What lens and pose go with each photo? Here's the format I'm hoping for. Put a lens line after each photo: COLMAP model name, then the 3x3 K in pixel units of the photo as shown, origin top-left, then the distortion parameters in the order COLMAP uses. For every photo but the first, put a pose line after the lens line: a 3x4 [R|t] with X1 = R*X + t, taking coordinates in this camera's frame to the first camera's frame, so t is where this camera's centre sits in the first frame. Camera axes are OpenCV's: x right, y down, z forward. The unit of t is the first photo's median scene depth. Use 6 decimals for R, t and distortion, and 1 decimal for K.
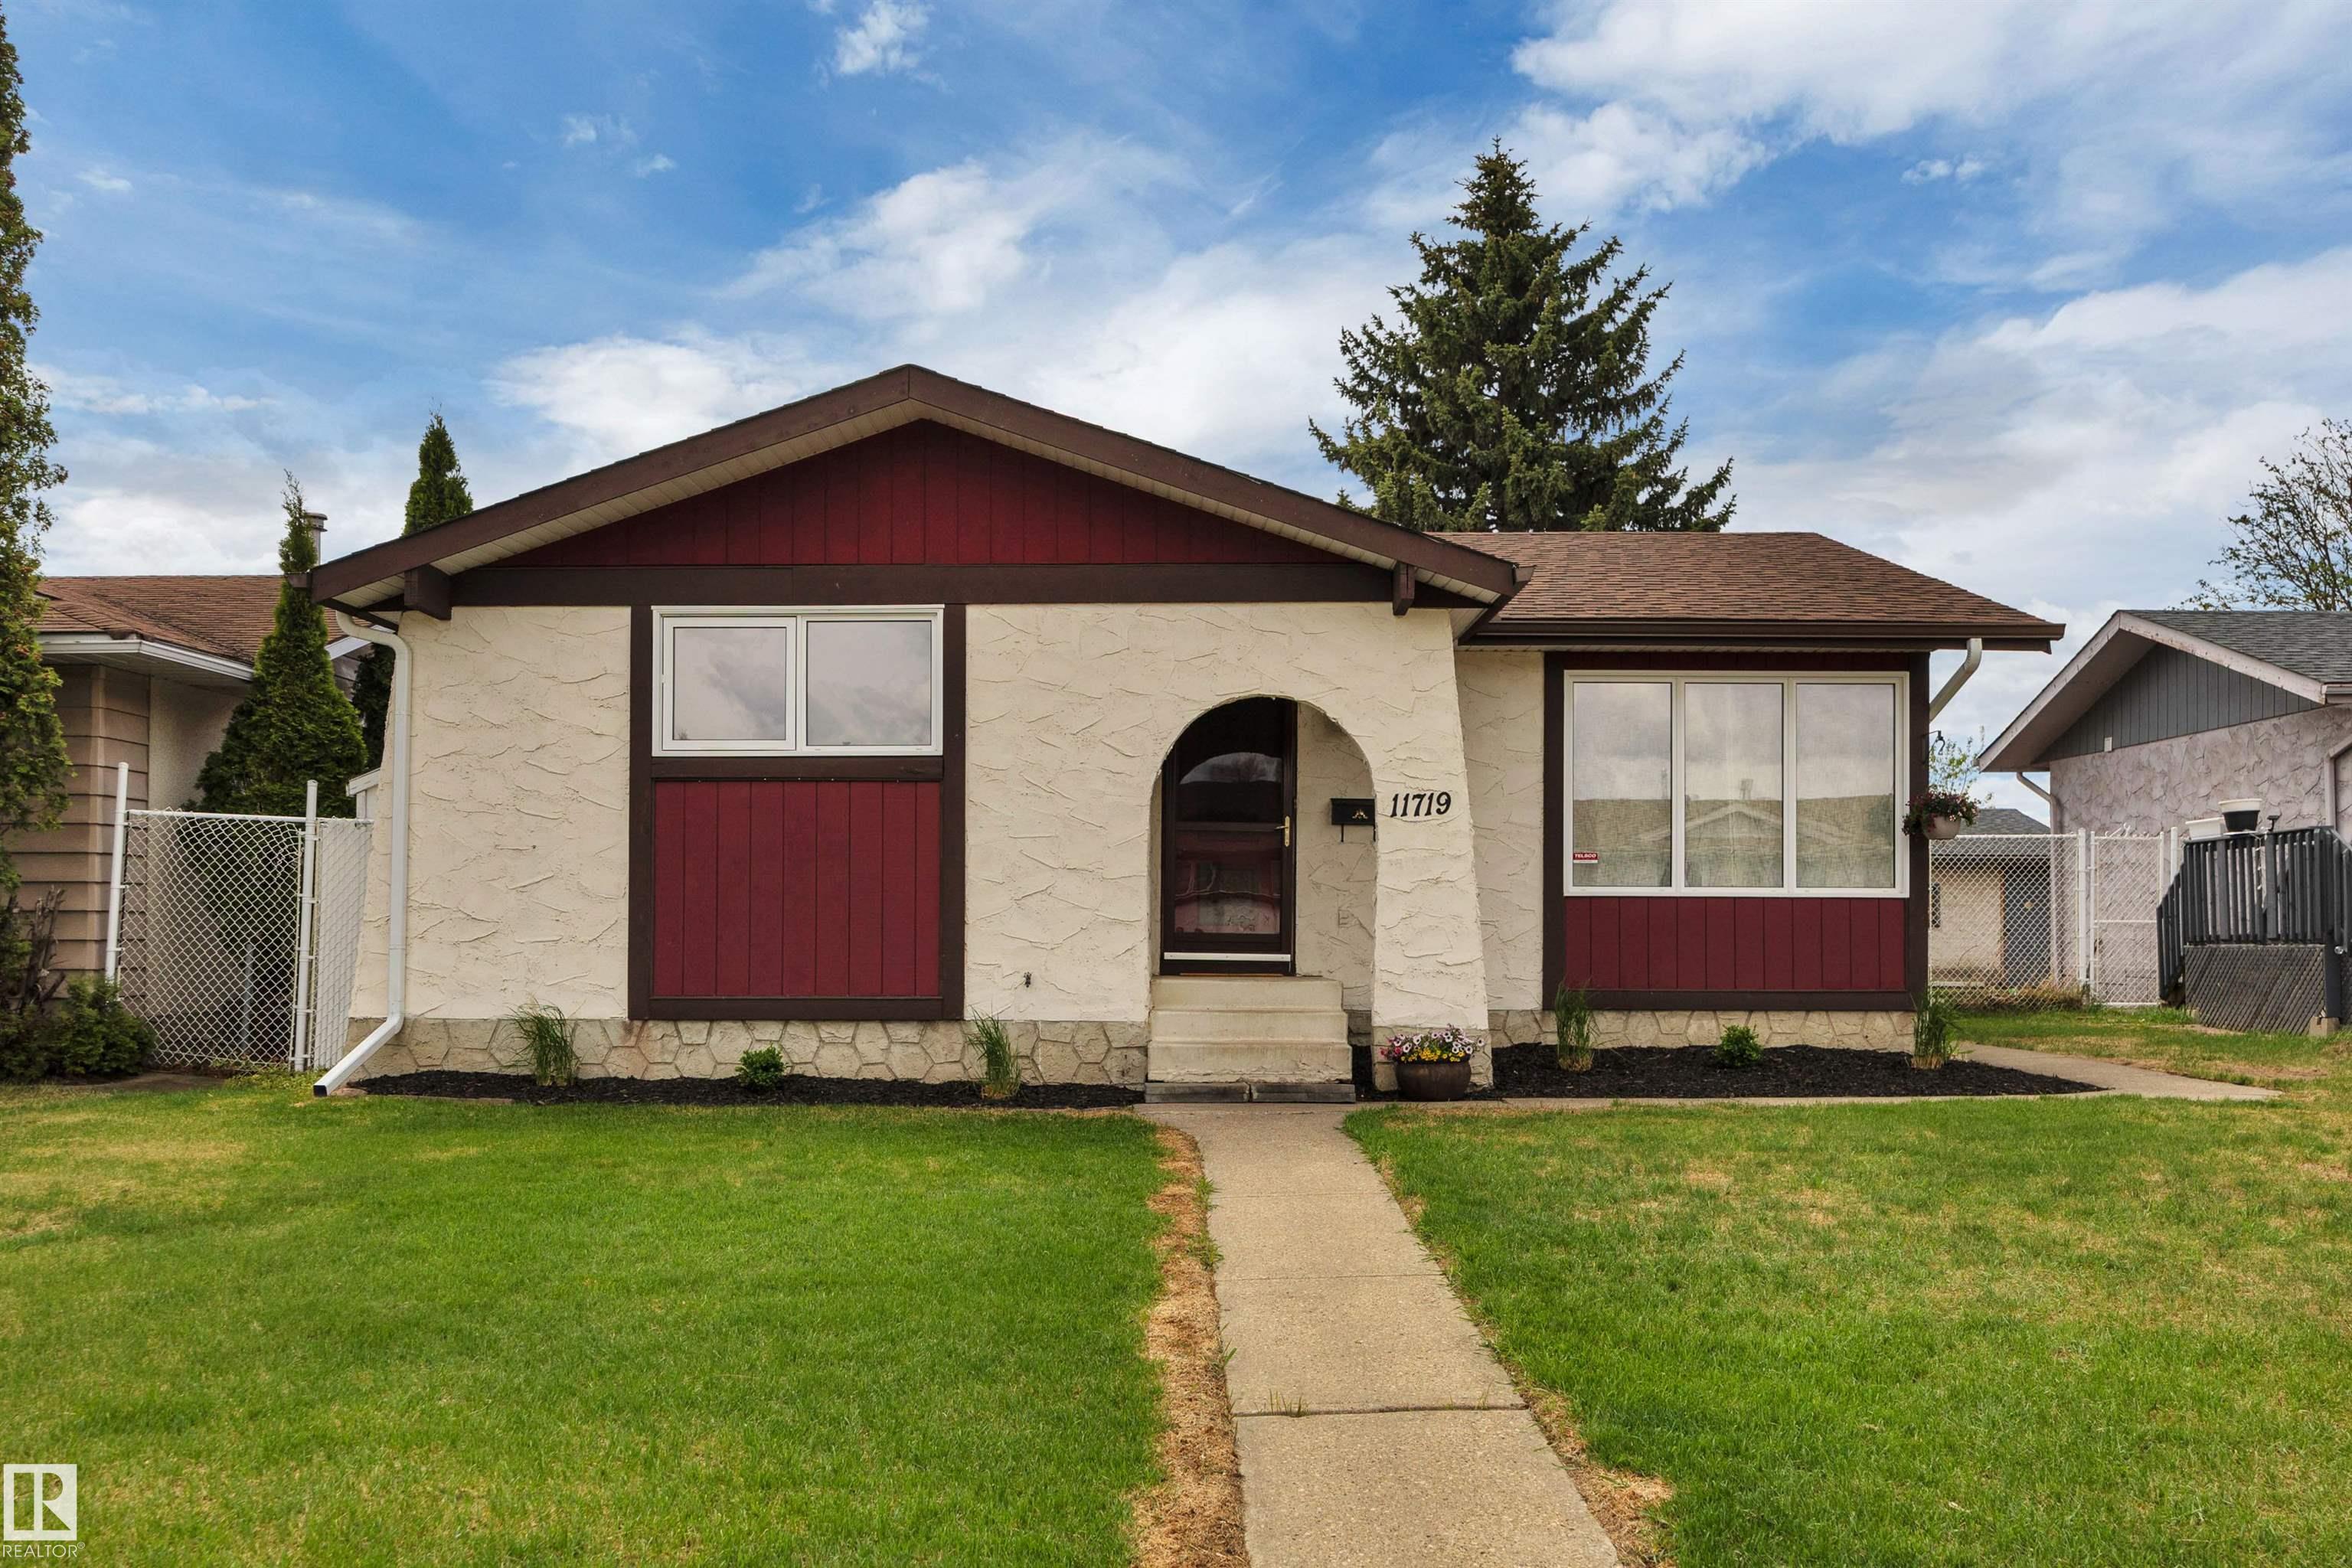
lens RADIAL K [[1663.1, 0, 1170.2], [0, 1663.1, 908.3], [0, 0, 1]] dist [-0.009512, -0.001452]
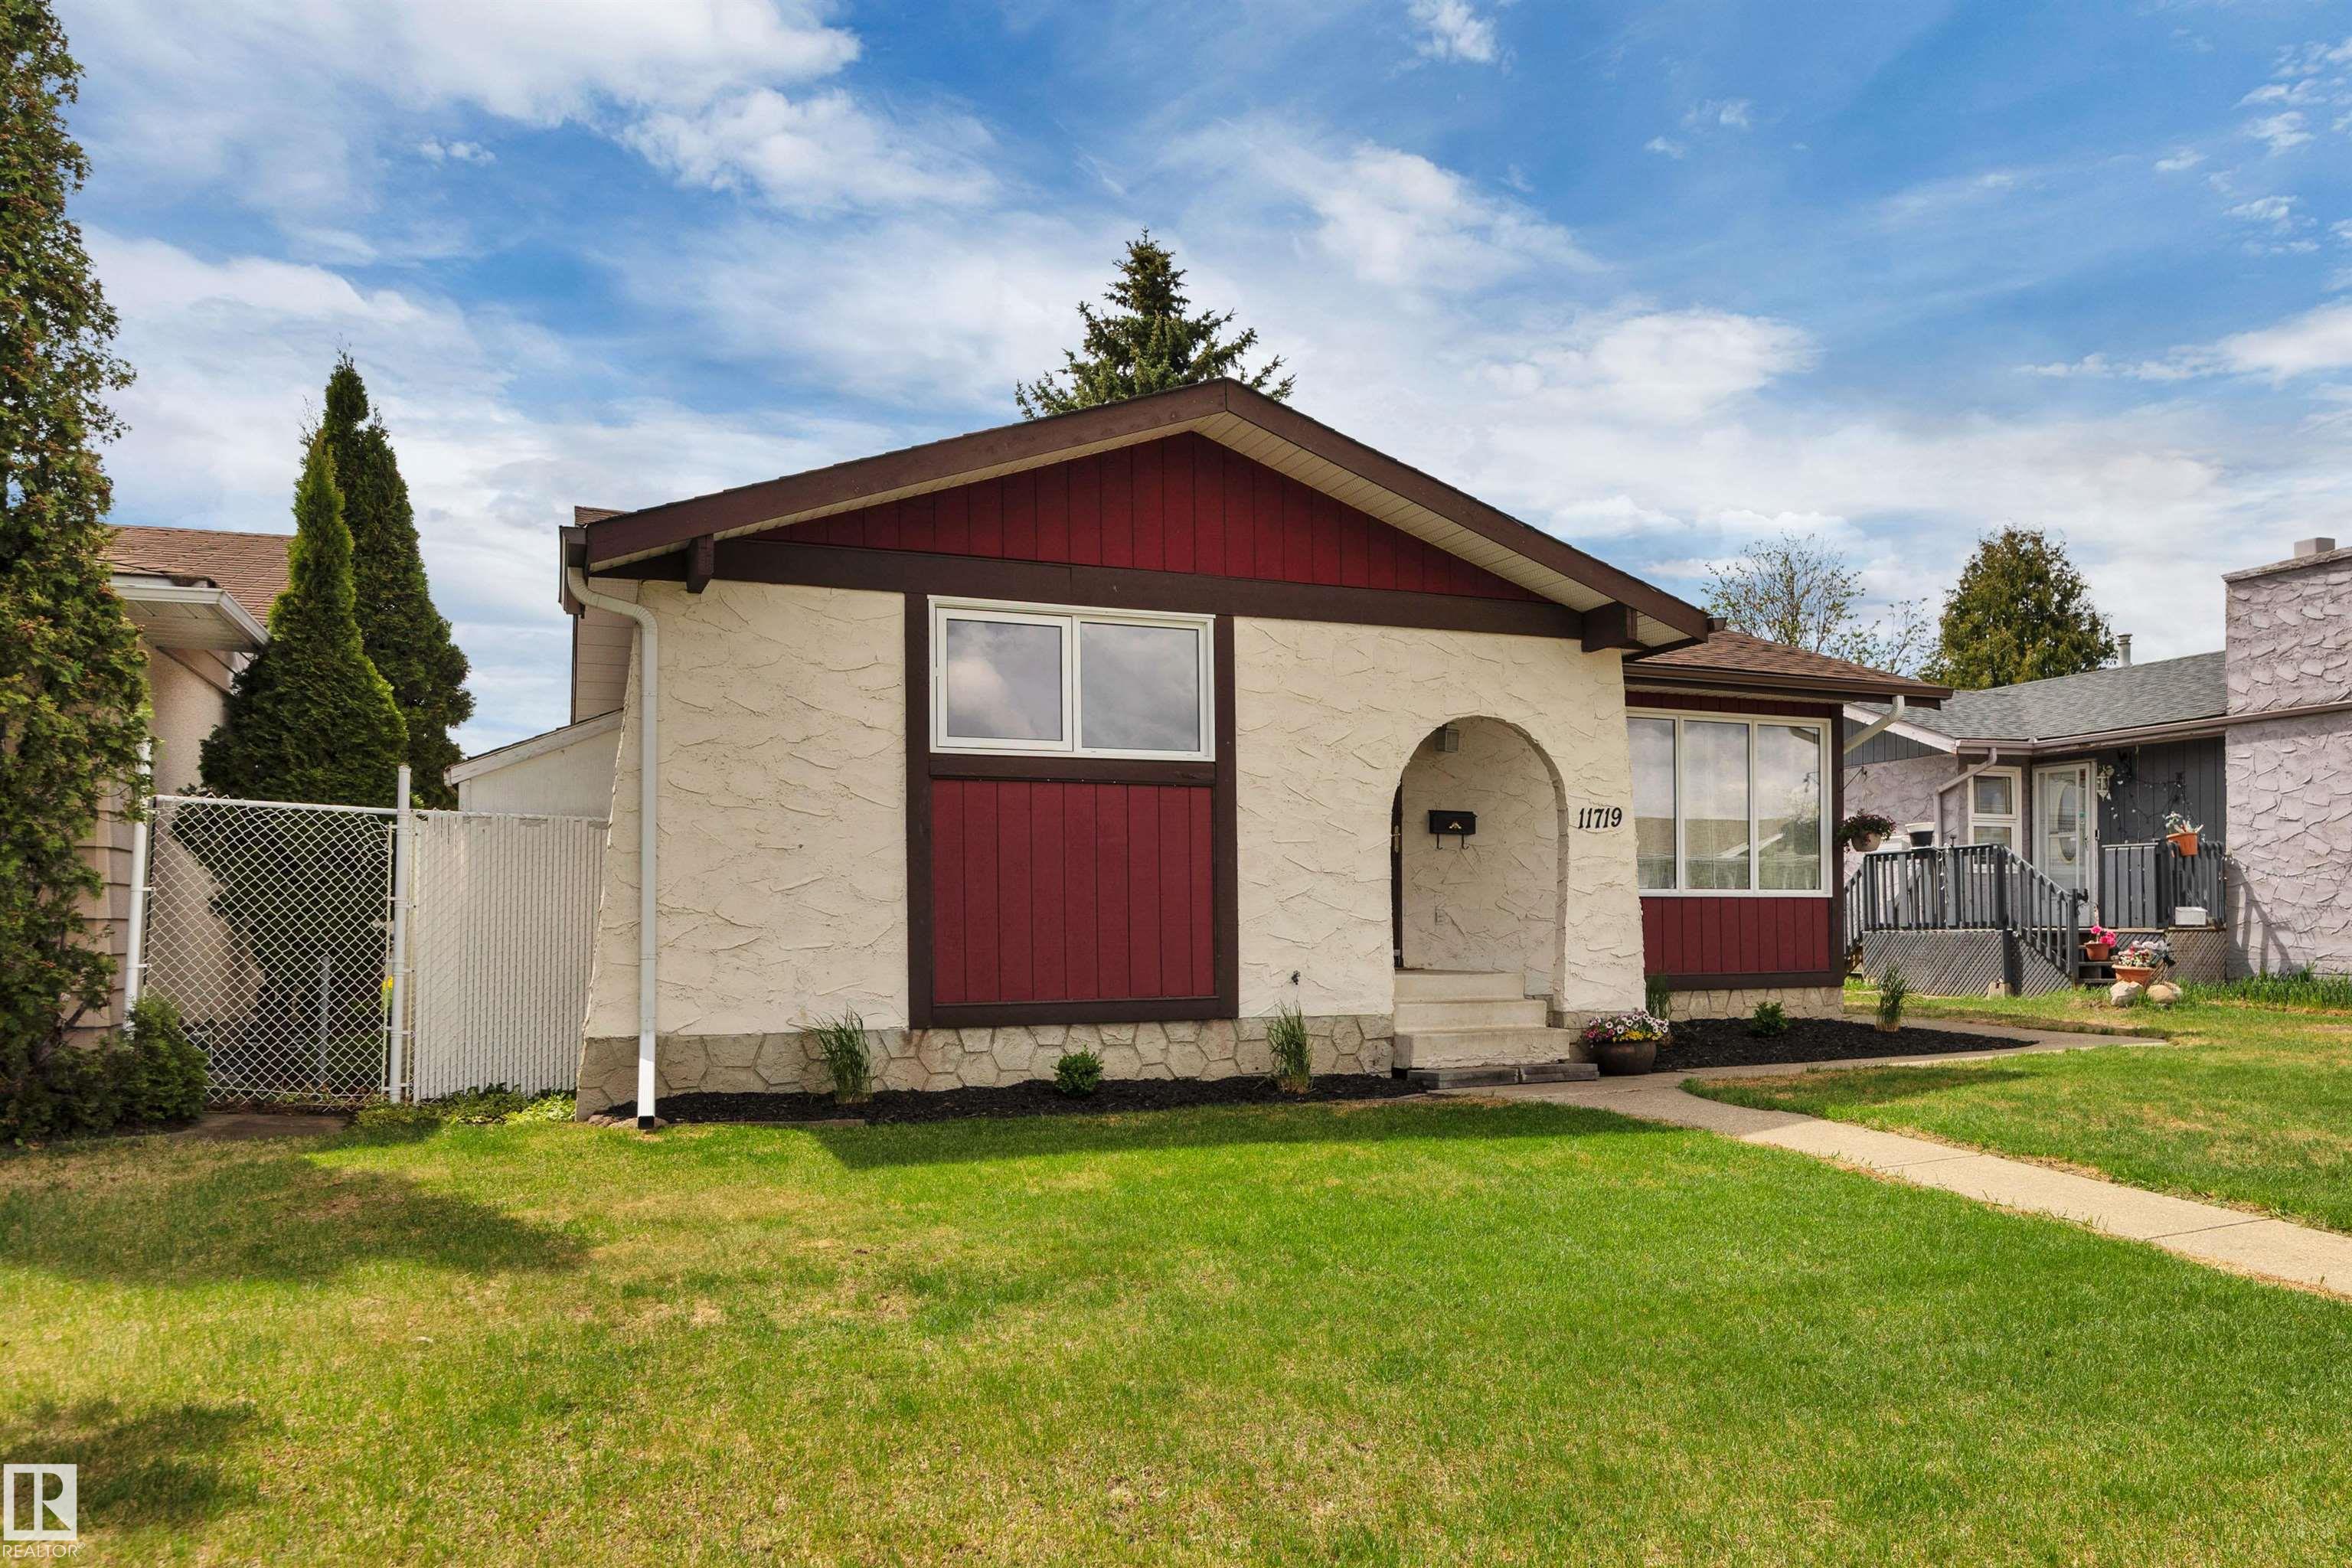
lens RADIAL K [[1482.6, 0, 1181.6], [0, 1482.6, 920.4], [0, 0, 1]] dist [-0.005812, -0.001188]
pose [[0.928446, -0.007976, 0.371381, -0.494286], [0.004673, 0.999941, 0.009793, -0.002740], [-0.371438, -0.007356, 0.928429, 0.154218]]
